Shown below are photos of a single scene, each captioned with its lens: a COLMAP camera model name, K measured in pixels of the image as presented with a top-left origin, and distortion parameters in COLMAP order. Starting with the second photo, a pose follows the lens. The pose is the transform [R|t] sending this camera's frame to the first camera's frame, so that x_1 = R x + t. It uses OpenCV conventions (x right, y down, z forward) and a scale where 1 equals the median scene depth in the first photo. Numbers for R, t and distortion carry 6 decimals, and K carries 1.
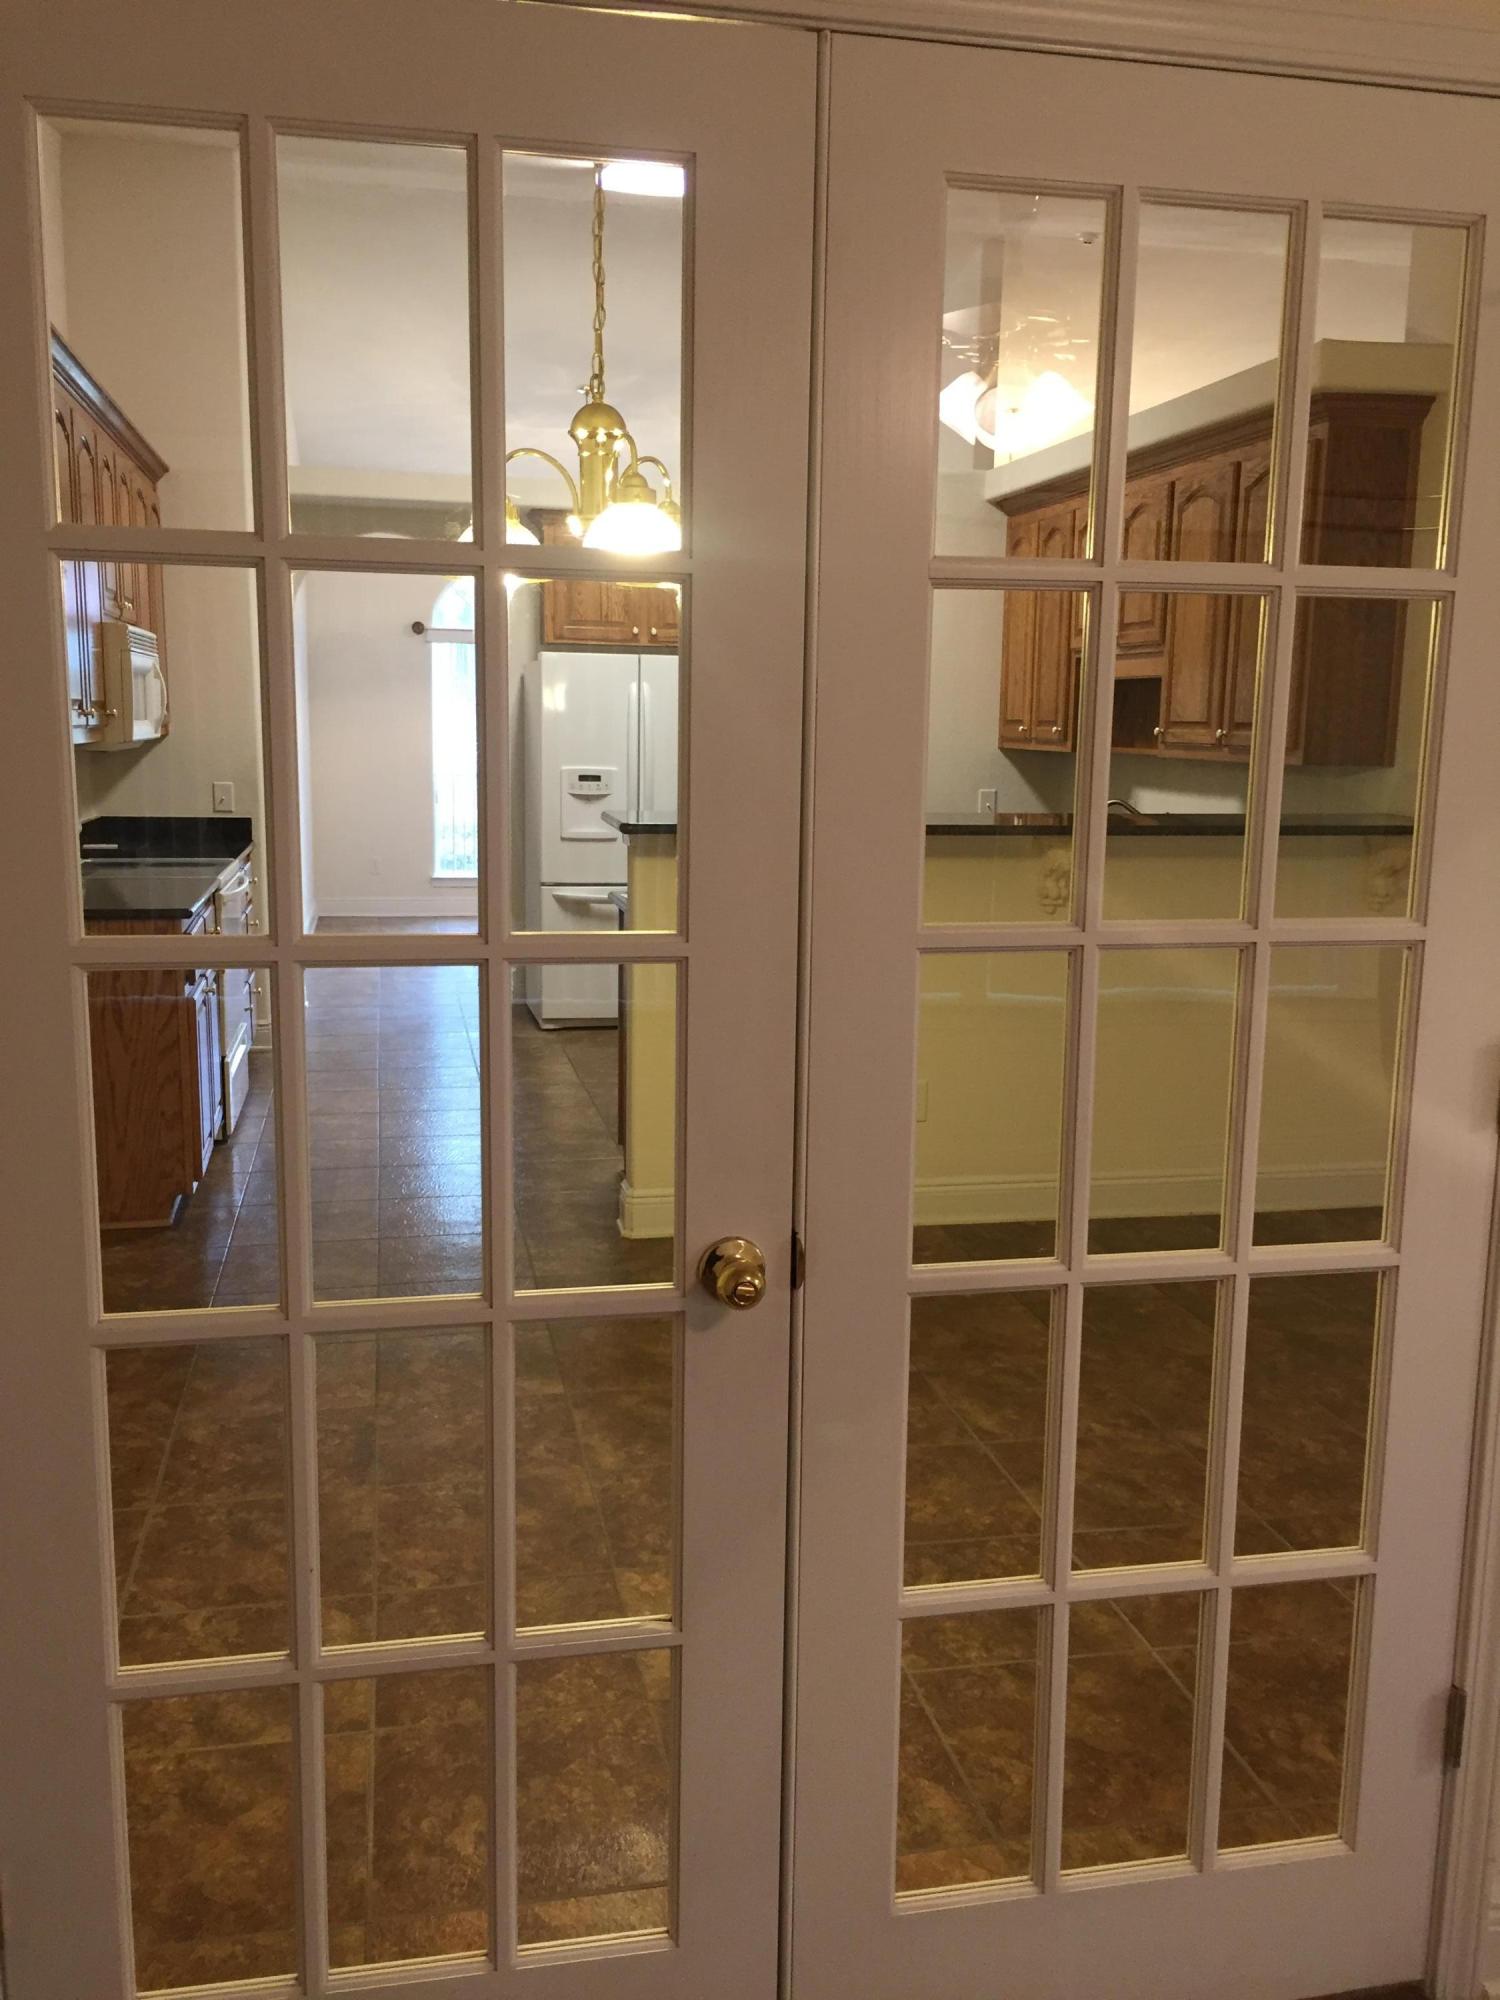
lens RADIAL K [[1707.8, 0, 747.0], [0, 1707.8, 990.4], [0, 0, 1]] dist [0.070652, -0.090469]
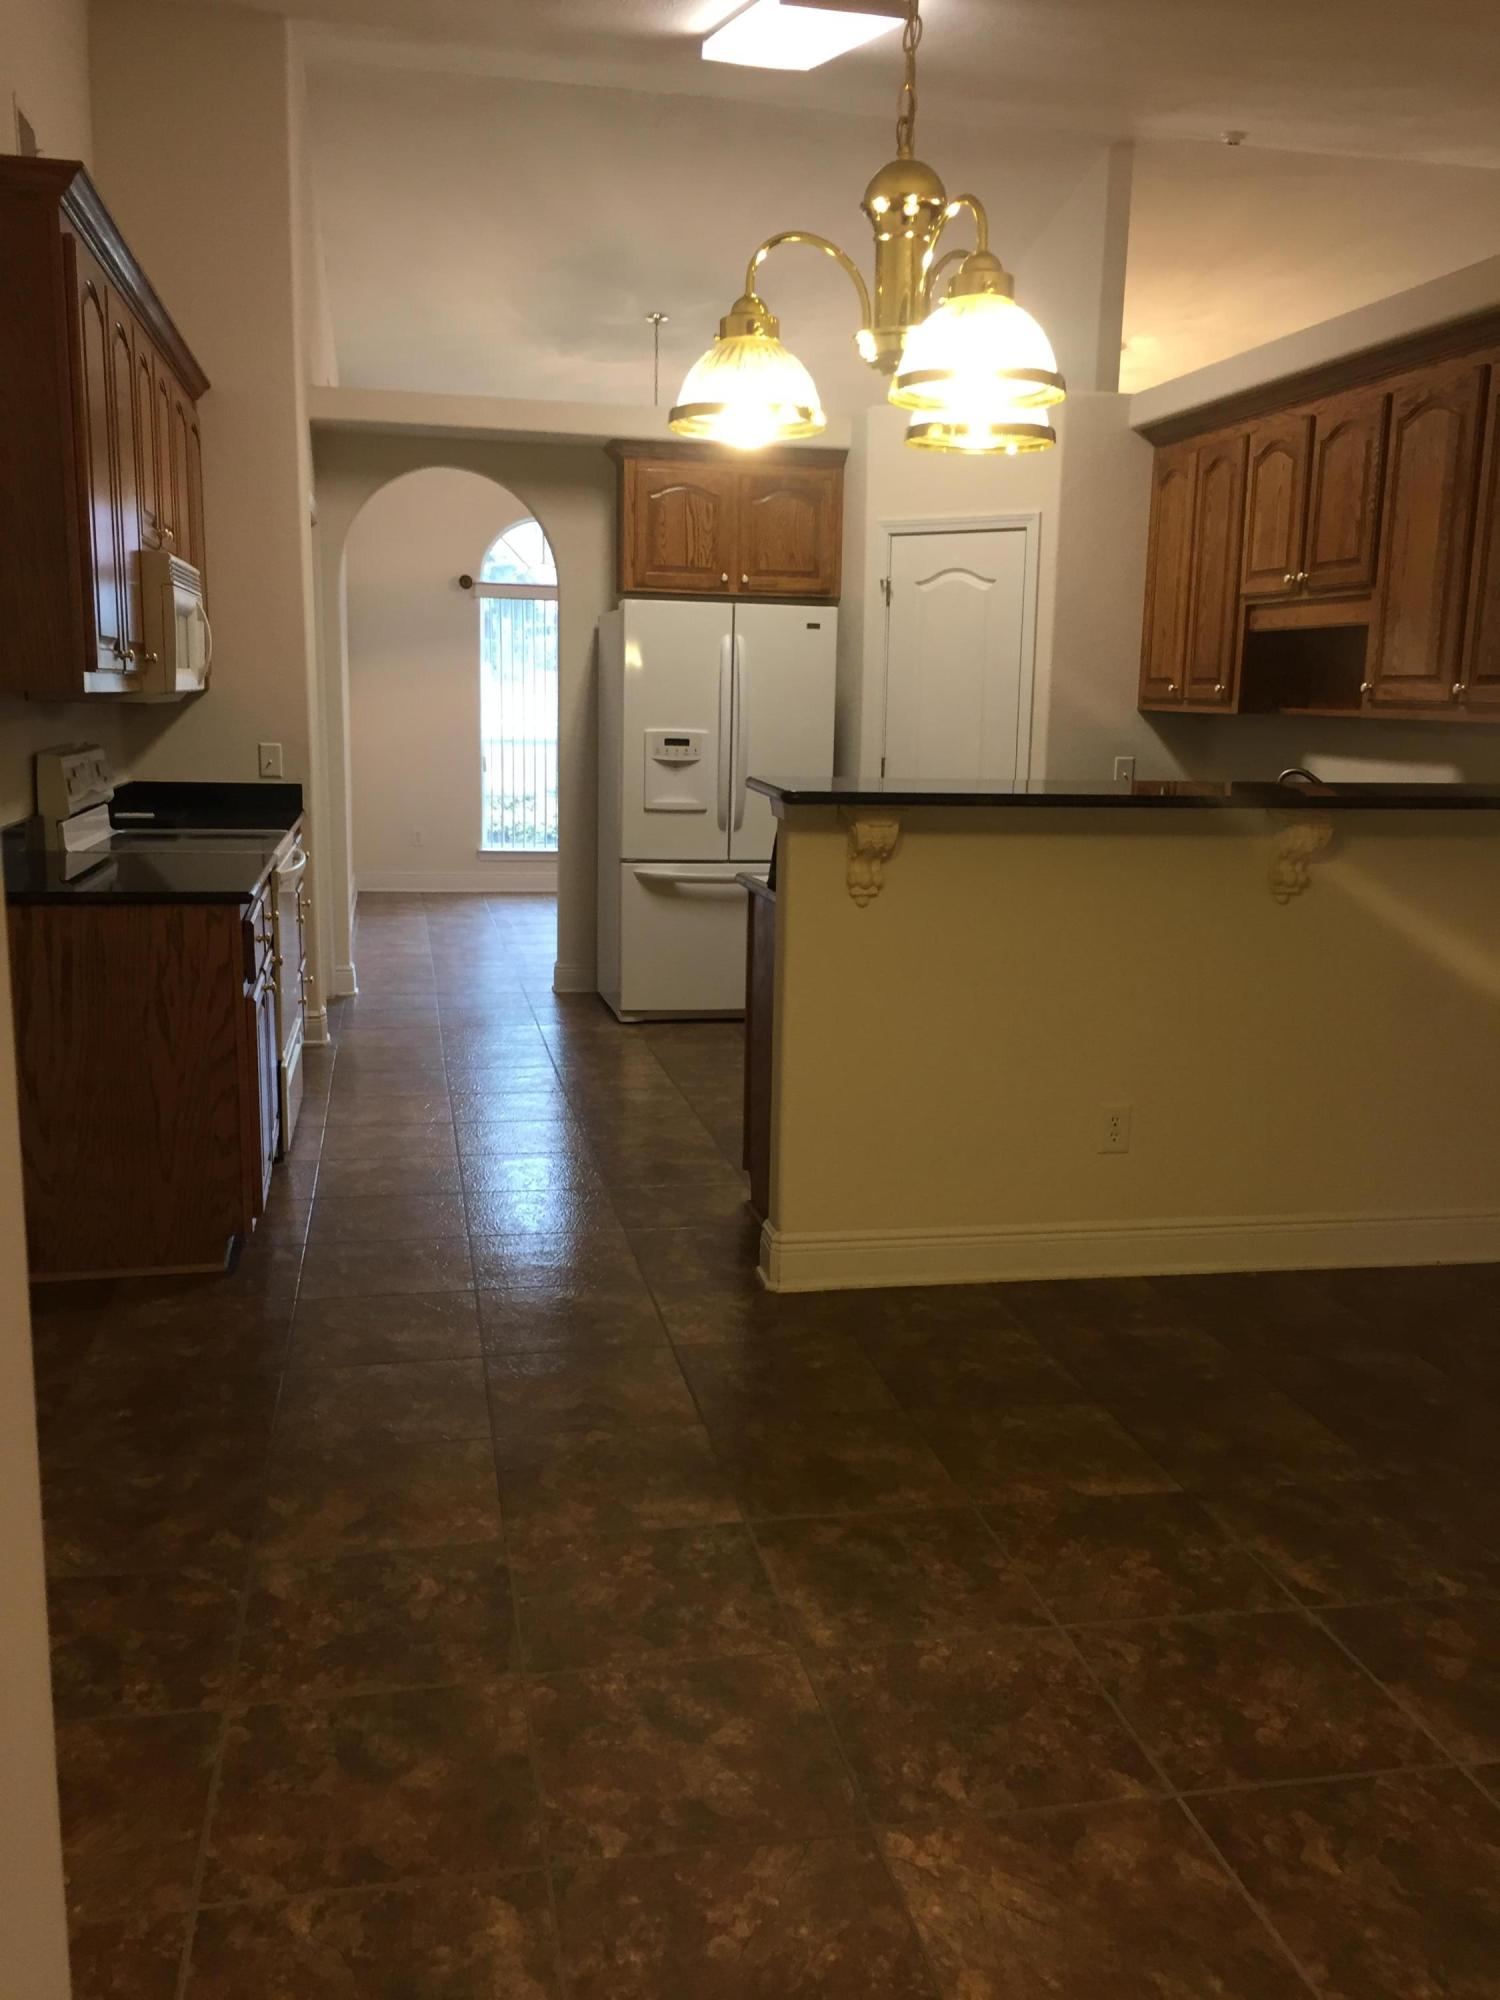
lens RADIAL K [[1707.8, 0, 749.5], [0, 1707.8, 998.5], [0, 0, 1]] dist [0.070652, -0.090469]
pose [[0.999946, 0.007337, -0.007421, -0.069652], [-0.007183, 0.999763, 0.020568, -0.013413], [0.007570, -0.020513, 0.999761, 0.157324]]
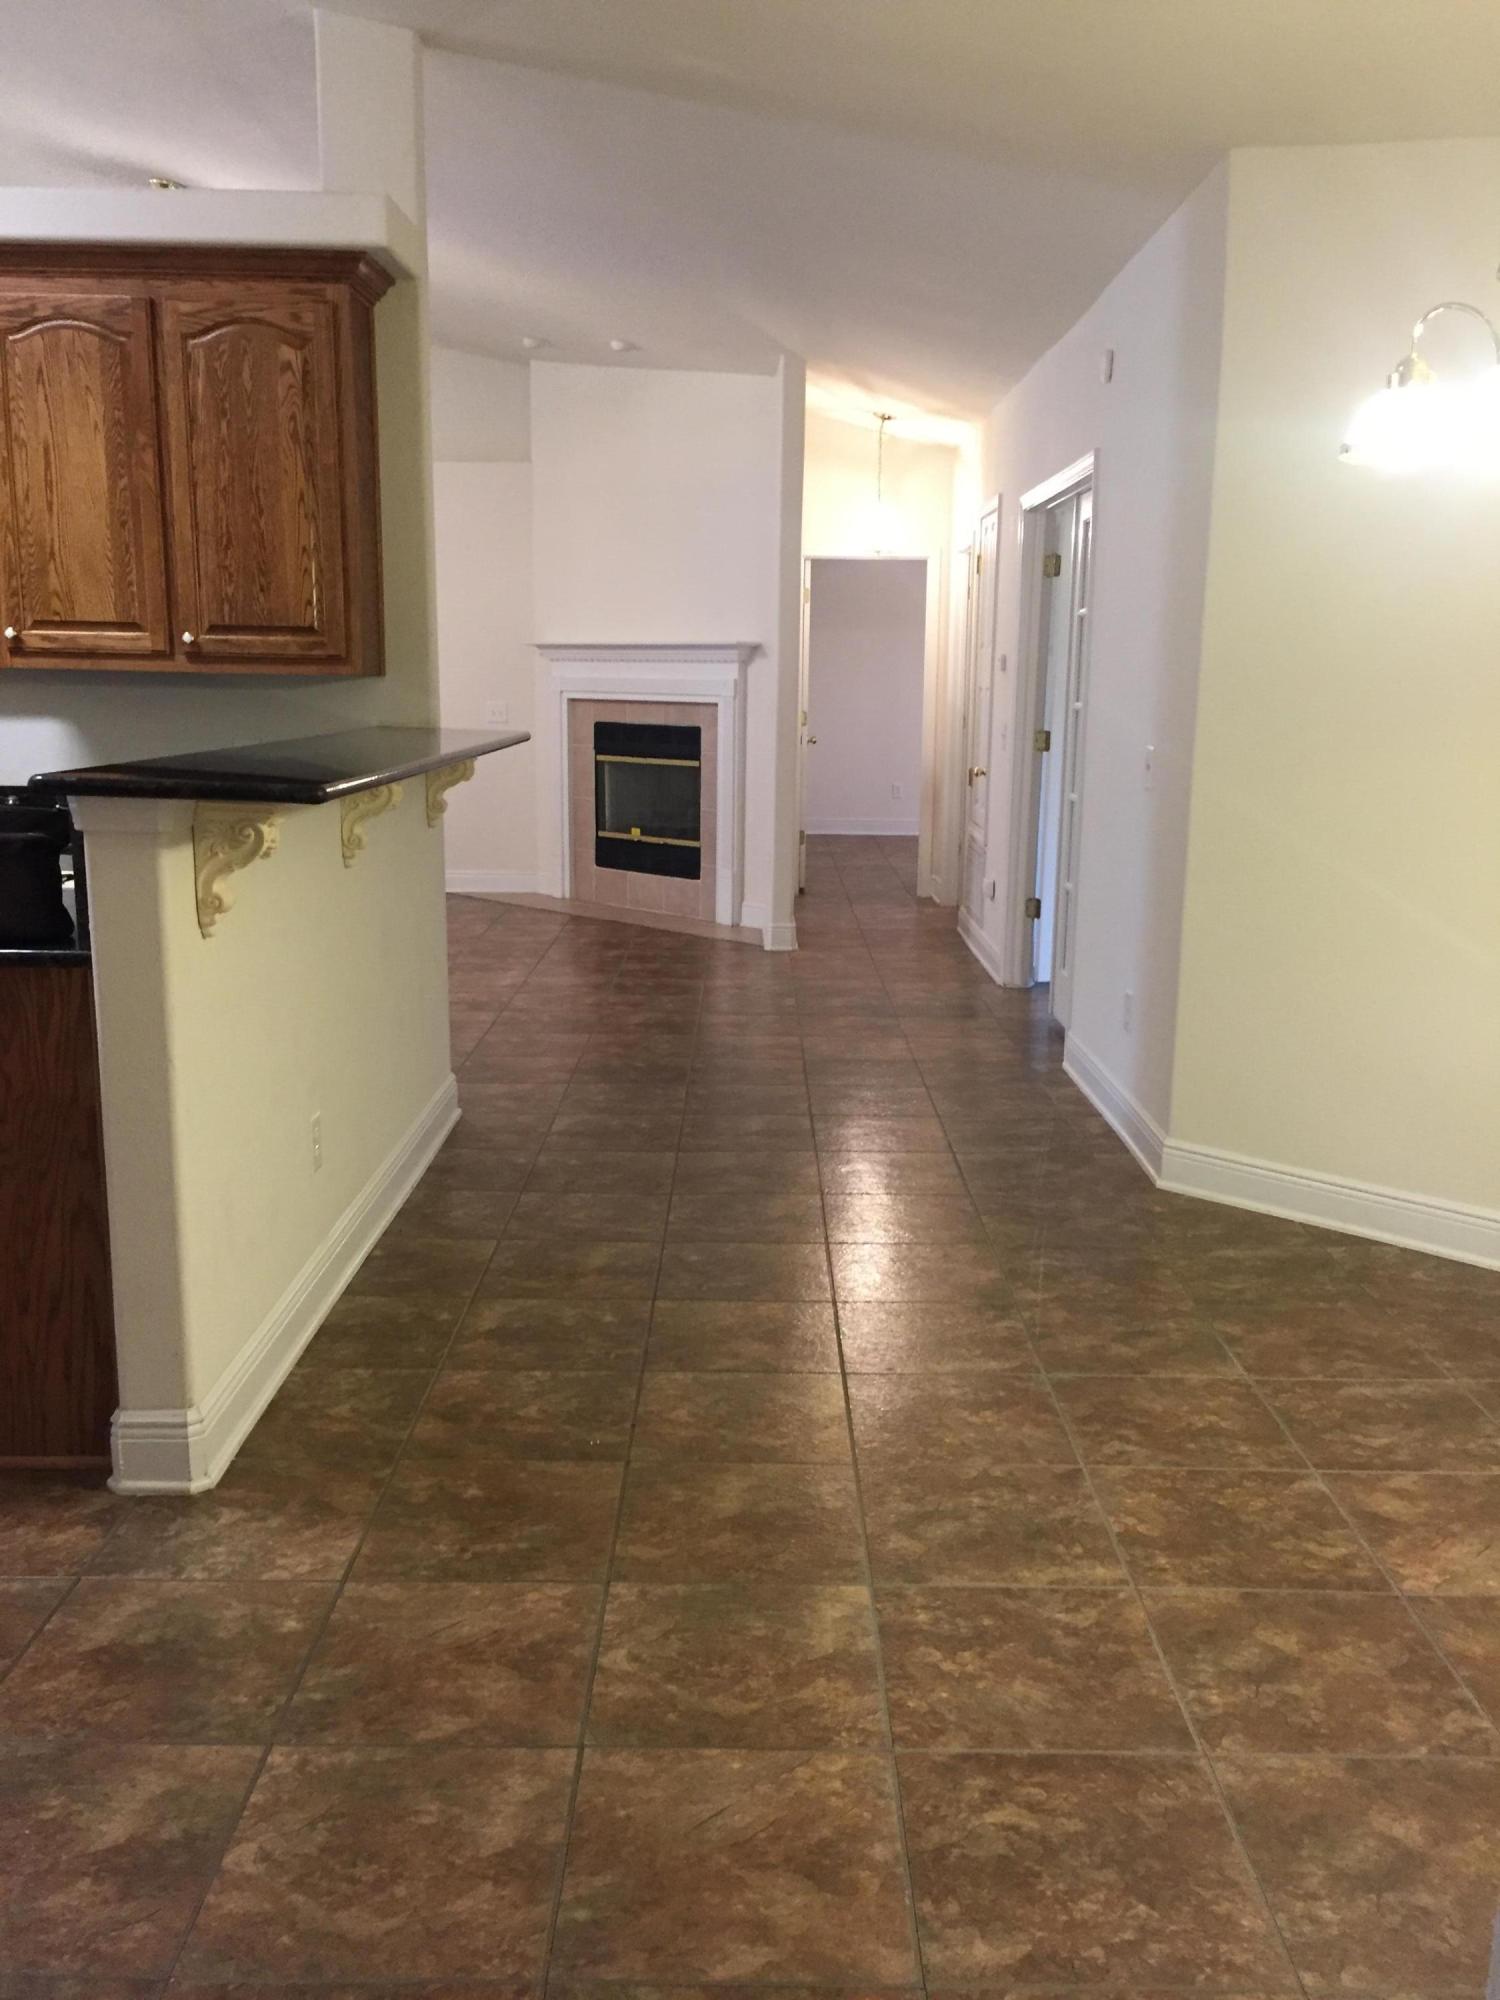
lens RADIAL K [[1707.8, 0, 745.7], [0, 1707.8, 992.9], [0, 0, 1]] dist [0.070652, -0.090469]
pose [[0.210240, -0.194555, 0.958096, -0.519651], [0.142706, 0.975610, 0.166796, -0.088408], [-0.967178, 0.101659, 0.232876, 0.602017]]
